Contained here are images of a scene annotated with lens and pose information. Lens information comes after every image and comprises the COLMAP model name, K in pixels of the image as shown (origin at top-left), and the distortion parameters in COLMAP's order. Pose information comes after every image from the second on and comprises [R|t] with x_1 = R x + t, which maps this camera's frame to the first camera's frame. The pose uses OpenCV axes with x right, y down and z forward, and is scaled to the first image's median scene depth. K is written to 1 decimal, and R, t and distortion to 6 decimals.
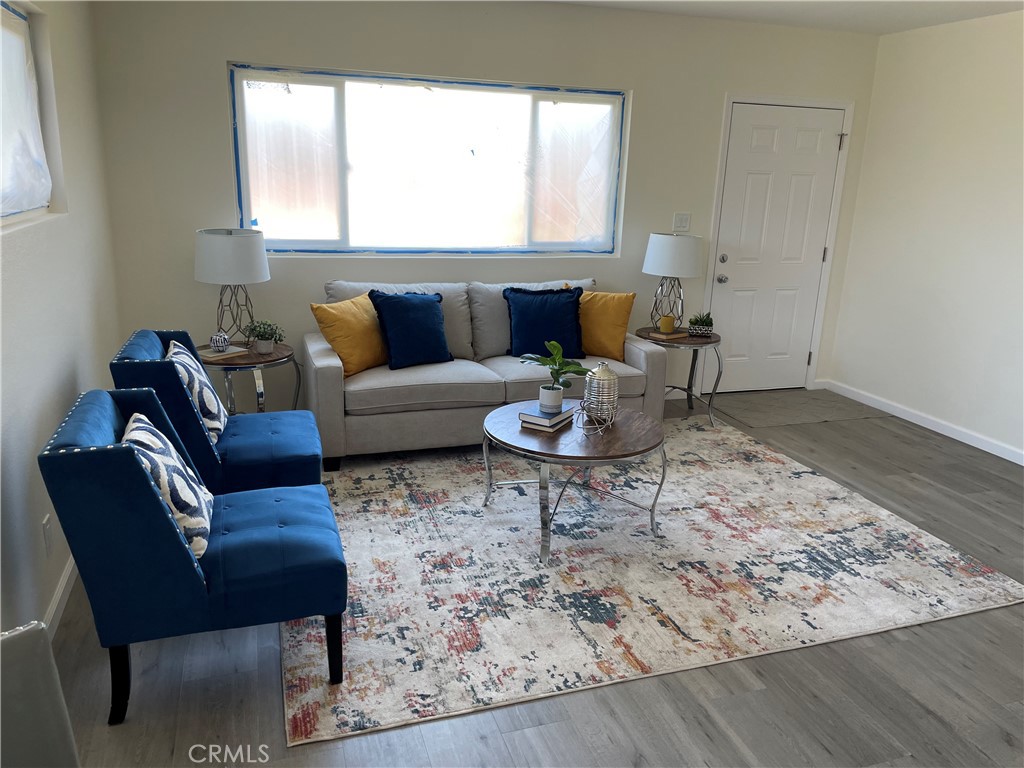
lens RADIAL K [[774.9, 0, 511.1], [0, 774.9, 384.7], [0, 0, 1]] dist [0.002645, -0.005247]
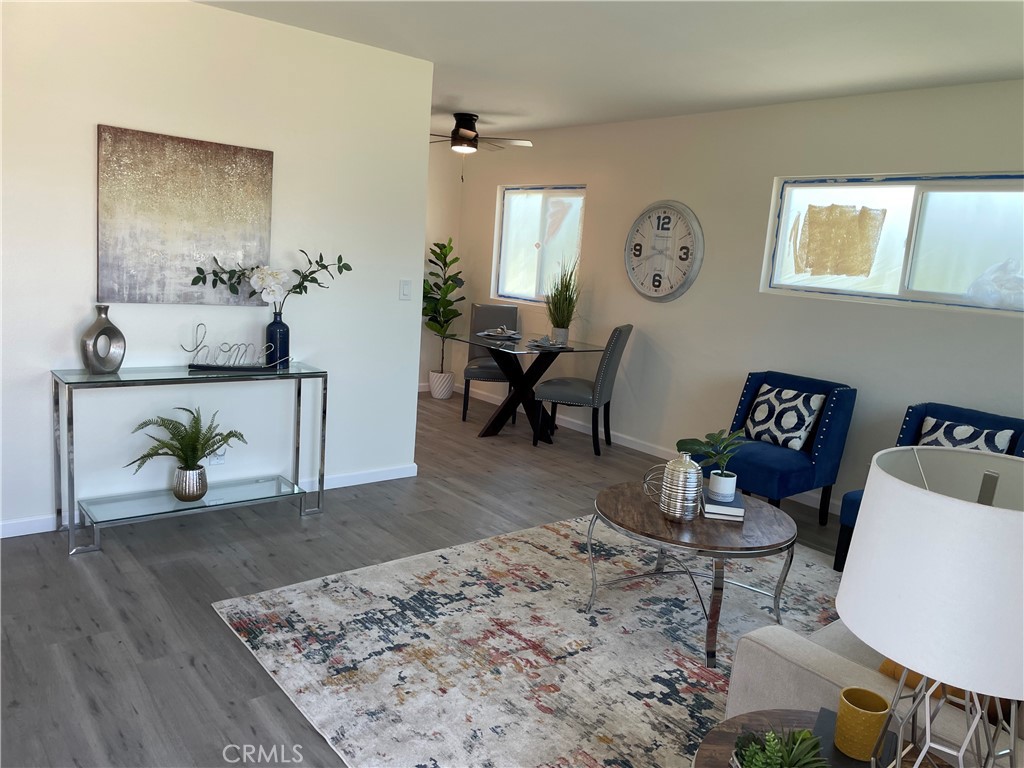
lens RADIAL K [[774.9, 0, 511.5], [0, 774.9, 383.2], [0, 0, 1]] dist [0.002645, -0.005247]
pose [[-0.930673, -0.035846, -0.364091, 0.670371], [-0.190447, 0.897186, 0.398482, -0.443471], [0.312373, 0.440197, -0.841813, 1.758743]]
